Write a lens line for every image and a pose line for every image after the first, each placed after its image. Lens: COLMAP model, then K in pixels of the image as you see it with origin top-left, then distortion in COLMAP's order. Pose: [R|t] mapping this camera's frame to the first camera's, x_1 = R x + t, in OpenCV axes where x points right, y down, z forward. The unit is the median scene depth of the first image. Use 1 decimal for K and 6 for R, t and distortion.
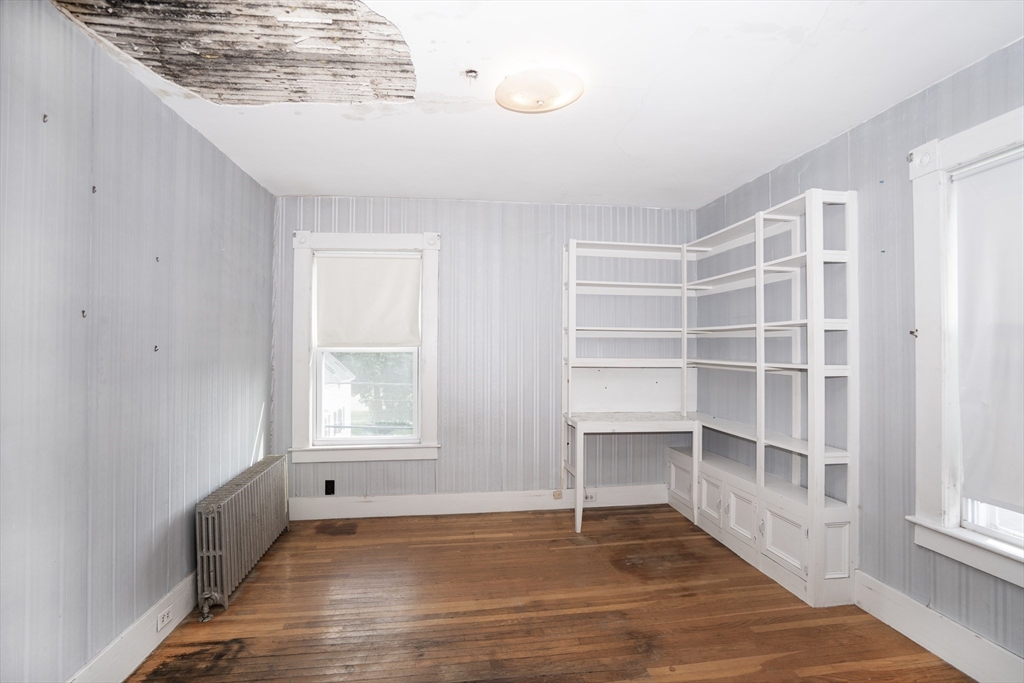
lens RADIAL K [[468.7, 0, 518.3], [0, 468.7, 342.6], [0, 0, 1]] dist [-0.021706, 0.000876]
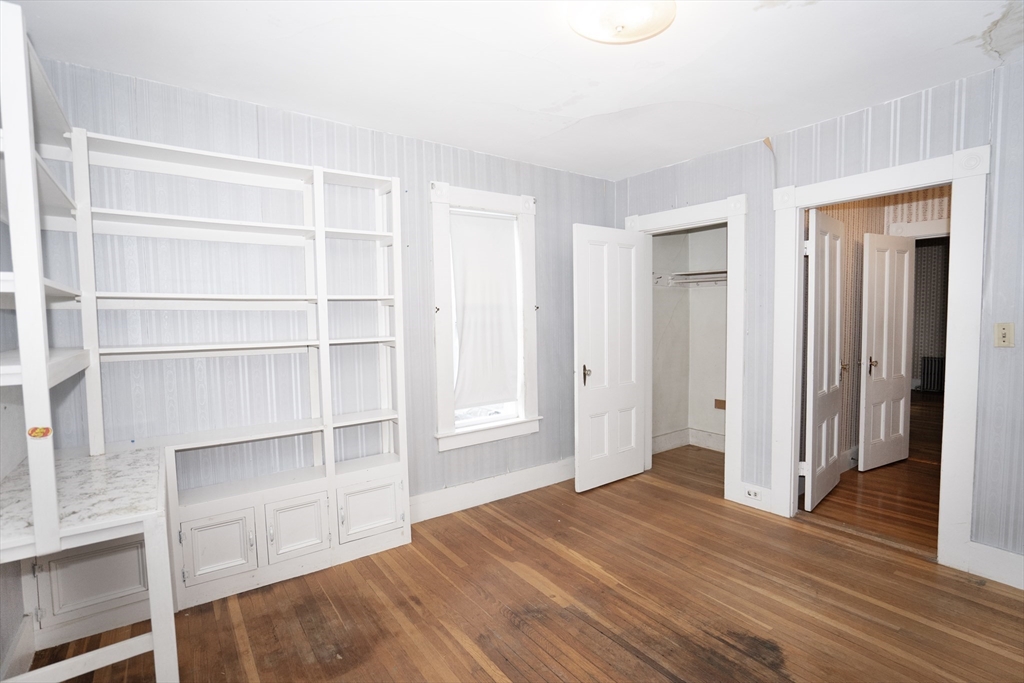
lens RADIAL K [[468.7, 0, 519.4], [0, 468.7, 344.1], [0, 0, 1]] dist [-0.021706, 0.000876]
pose [[-0.441337, -0.055319, 0.895635, -0.492986], [0.001894, 0.998038, 0.062577, -0.004262], [-0.897339, 0.029314, -0.440367, 1.193518]]
